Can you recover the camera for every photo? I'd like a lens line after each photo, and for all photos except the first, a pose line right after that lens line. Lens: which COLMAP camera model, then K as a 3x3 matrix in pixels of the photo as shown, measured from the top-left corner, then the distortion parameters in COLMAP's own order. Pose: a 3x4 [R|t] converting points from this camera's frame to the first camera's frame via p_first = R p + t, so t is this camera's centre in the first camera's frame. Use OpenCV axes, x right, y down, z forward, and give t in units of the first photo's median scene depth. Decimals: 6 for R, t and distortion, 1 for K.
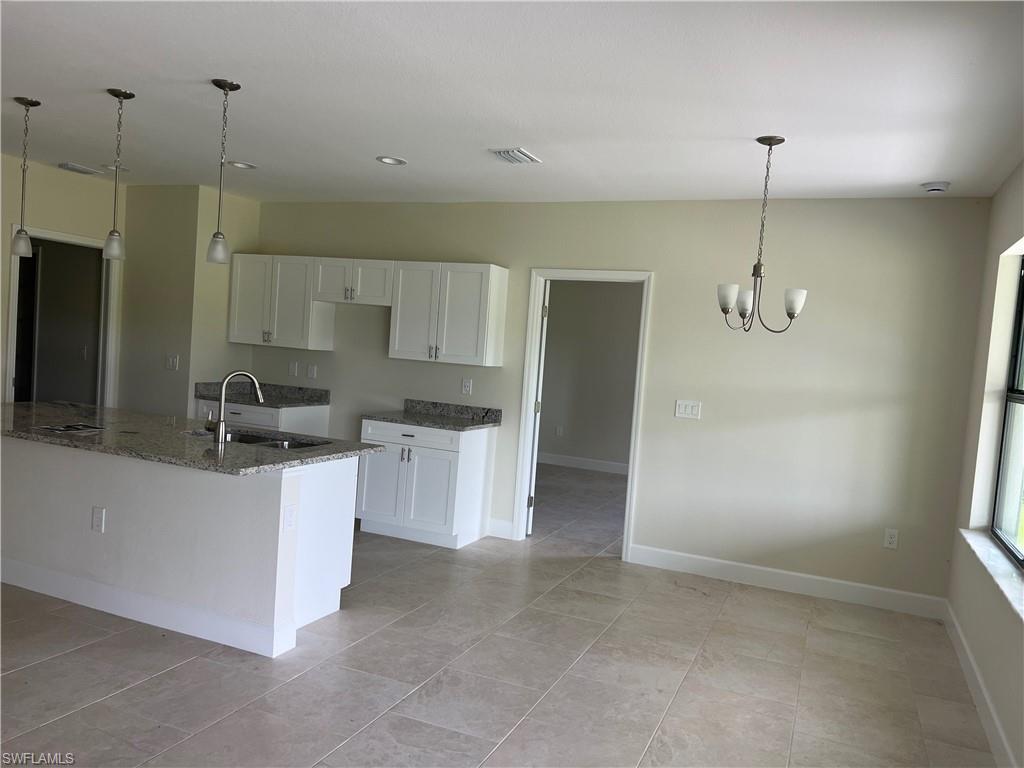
lens RADIAL K [[758.6, 0, 512.0], [0, 758.6, 384.0], [0, 0, 1]] dist [-0.004537, -0.009254]
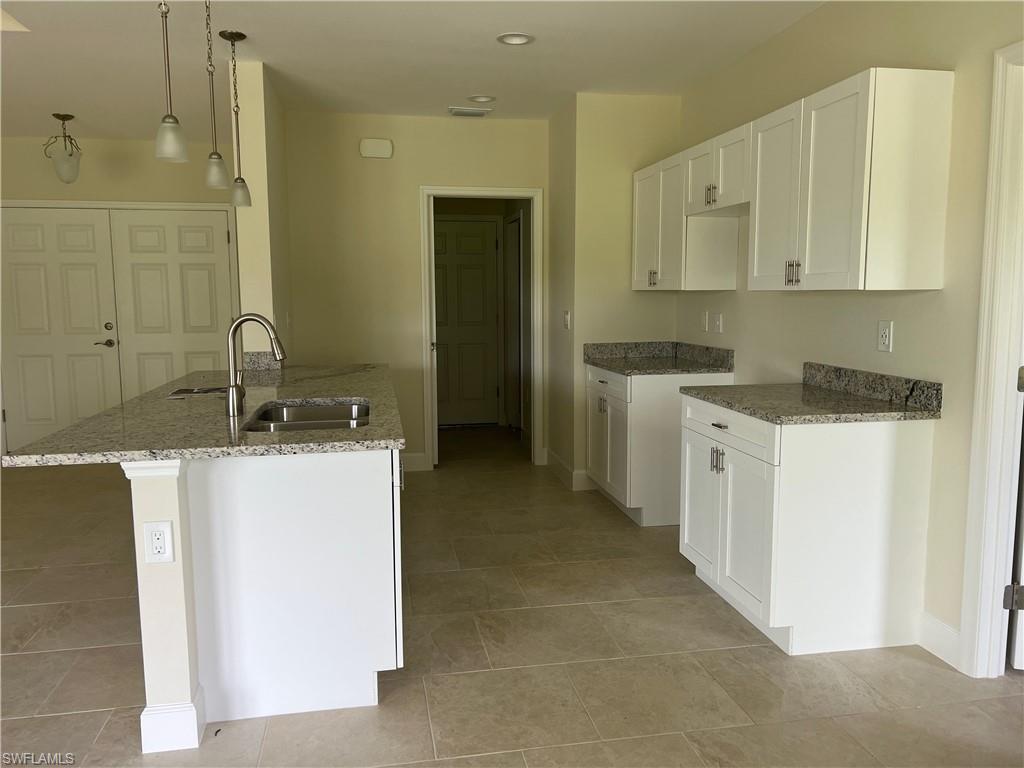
lens RADIAL K [[758.6, 0, 512.0], [0, 758.6, 384.0], [0, 0, 1]] dist [-0.004537, -0.009254]
pose [[0.548715, 0.019894, -0.835773, 0.226723], [0.009596, 0.999501, 0.030091, 0.017584], [0.835954, -0.024532, 0.548250, 0.524589]]
